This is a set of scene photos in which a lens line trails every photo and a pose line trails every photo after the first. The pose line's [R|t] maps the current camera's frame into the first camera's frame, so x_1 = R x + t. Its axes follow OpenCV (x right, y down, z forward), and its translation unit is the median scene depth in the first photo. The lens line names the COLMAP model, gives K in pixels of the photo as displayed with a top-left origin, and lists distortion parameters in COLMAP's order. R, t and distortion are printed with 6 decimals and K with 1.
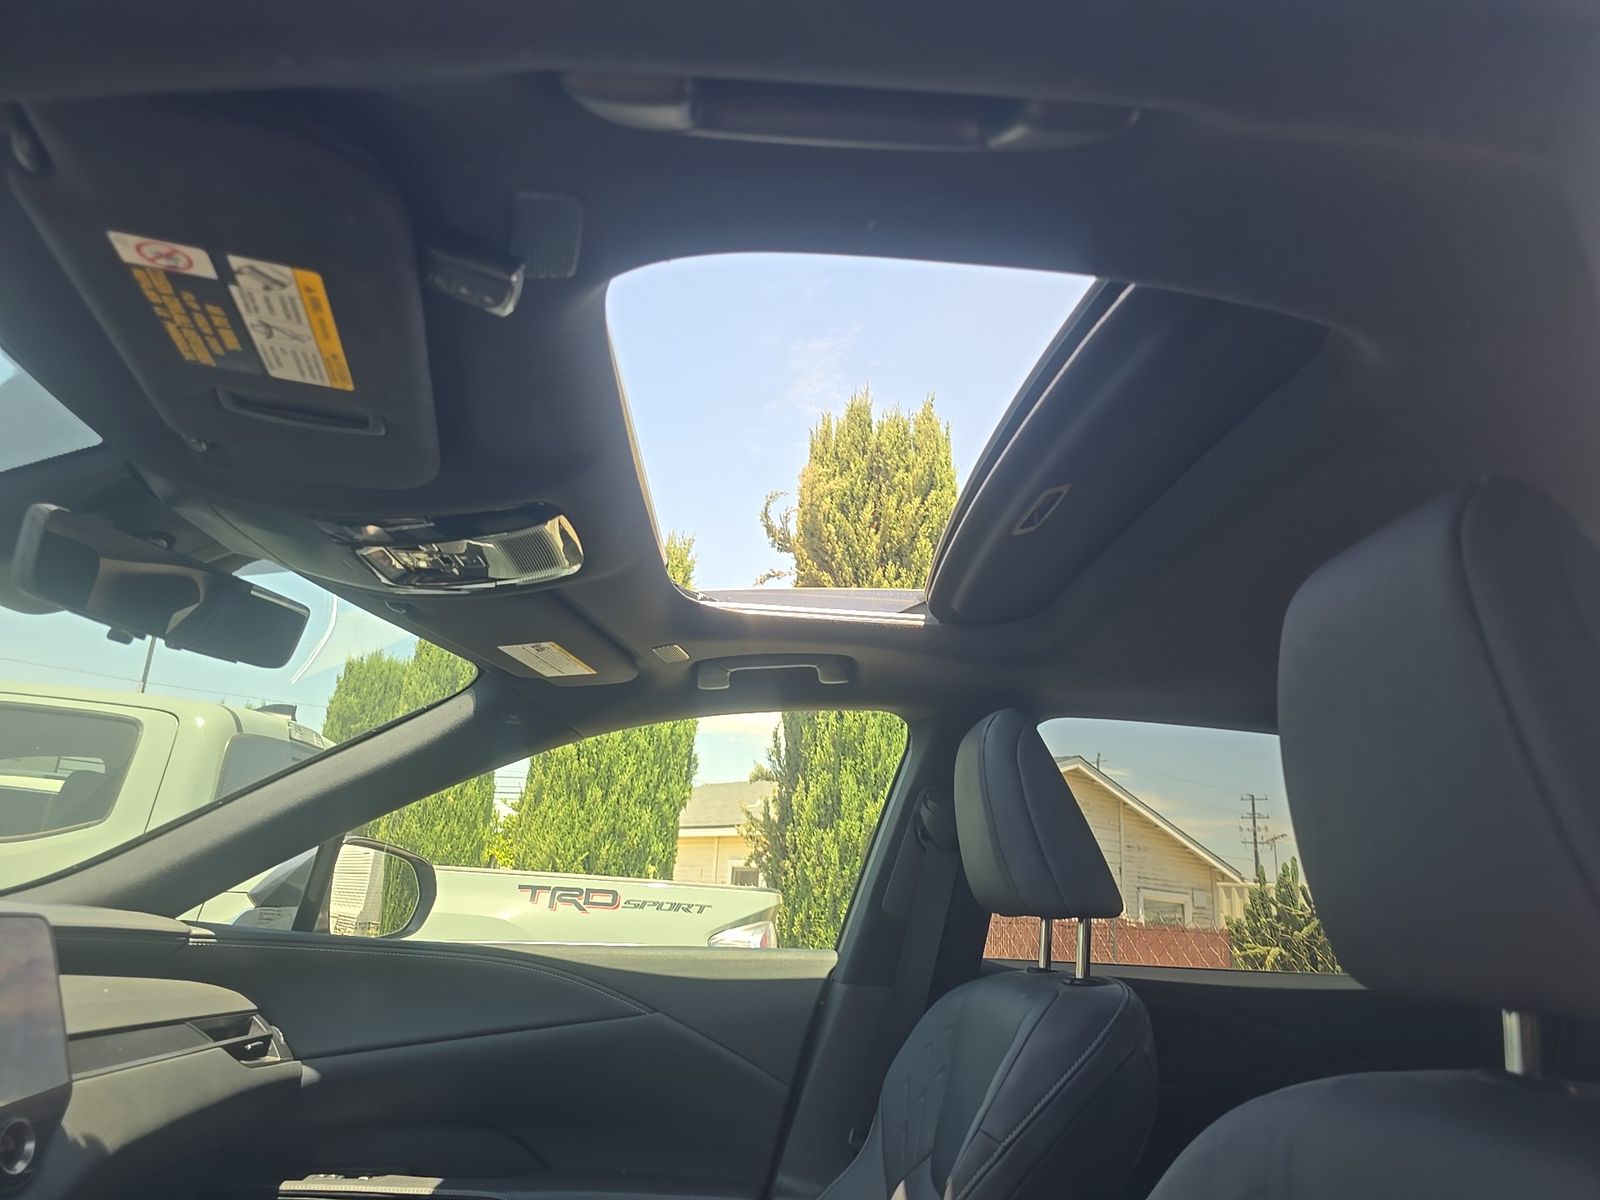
lens RADIAL K [[1097.9, 0, 803.8], [0, 1097.9, 584.4], [0, 0, 1]] dist [0.020394, -0.018902]
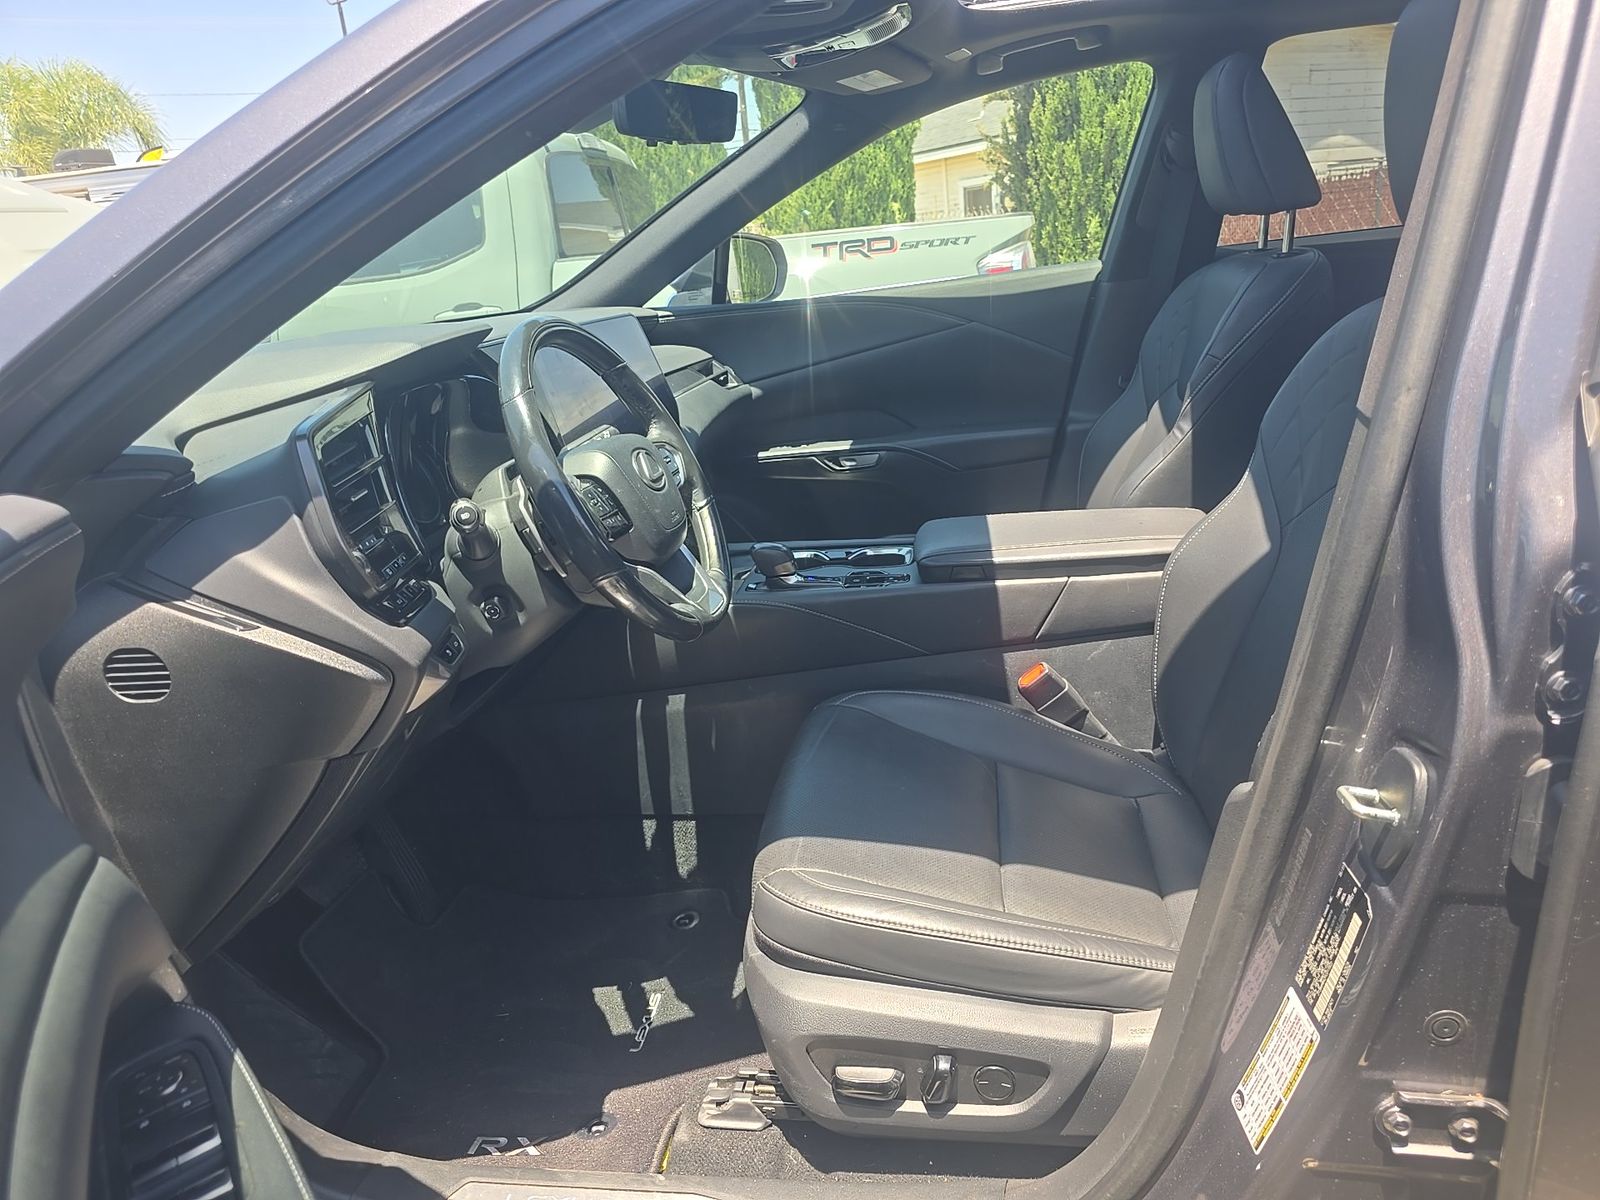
lens RADIAL K [[1097.9, 0, 787.1], [0, 1097.9, 595.9], [0, 0, 1]] dist [0.020394, -0.018902]
pose [[0.965611, -0.082616, -0.246514, -0.020927], [0.207830, 0.814967, 0.540957, -0.067822], [0.156209, -0.573588, 0.804112, -0.183195]]
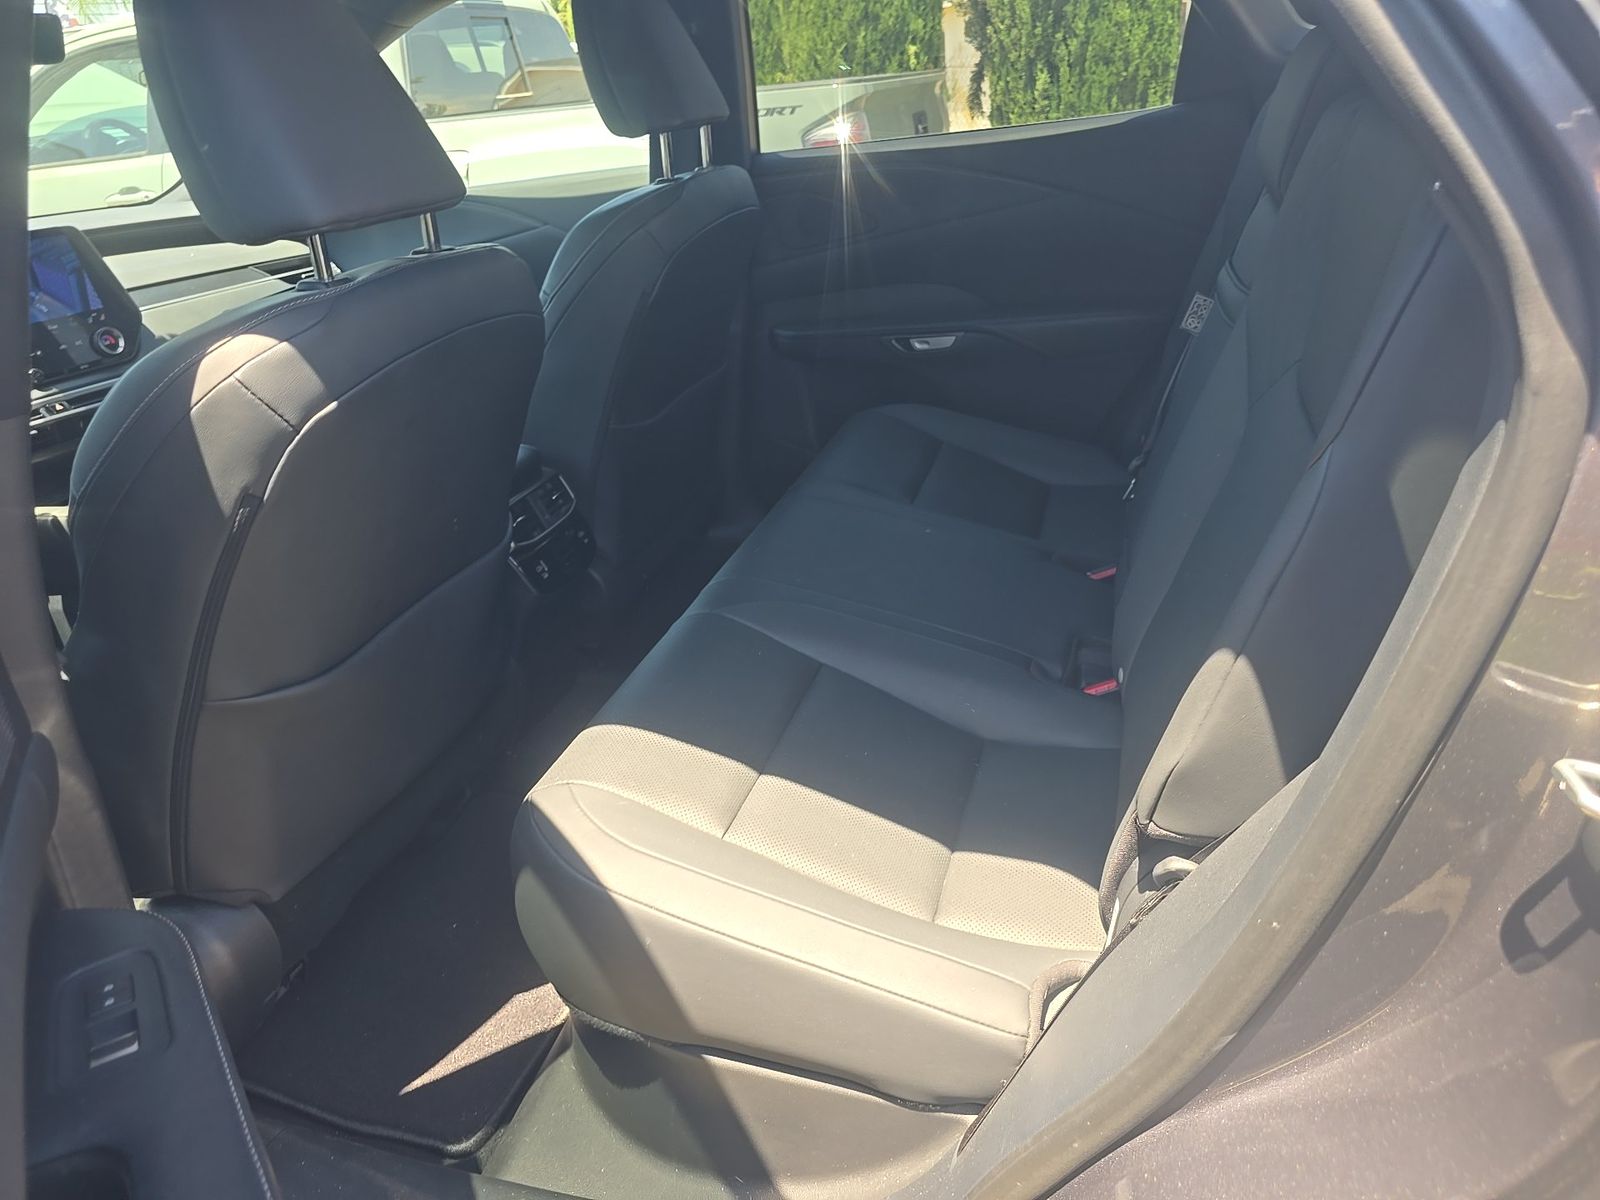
lens RADIAL K [[1097.9, 0, 801.6], [0, 1097.9, 595.2], [0, 0, 1]] dist [0.020394, -0.018902]
pose [[0.929075, 0.010036, -0.369756, 0.329791], [0.237999, 0.749005, 0.618343, -0.023287], [0.283155, -0.662488, 0.693493, -0.093512]]
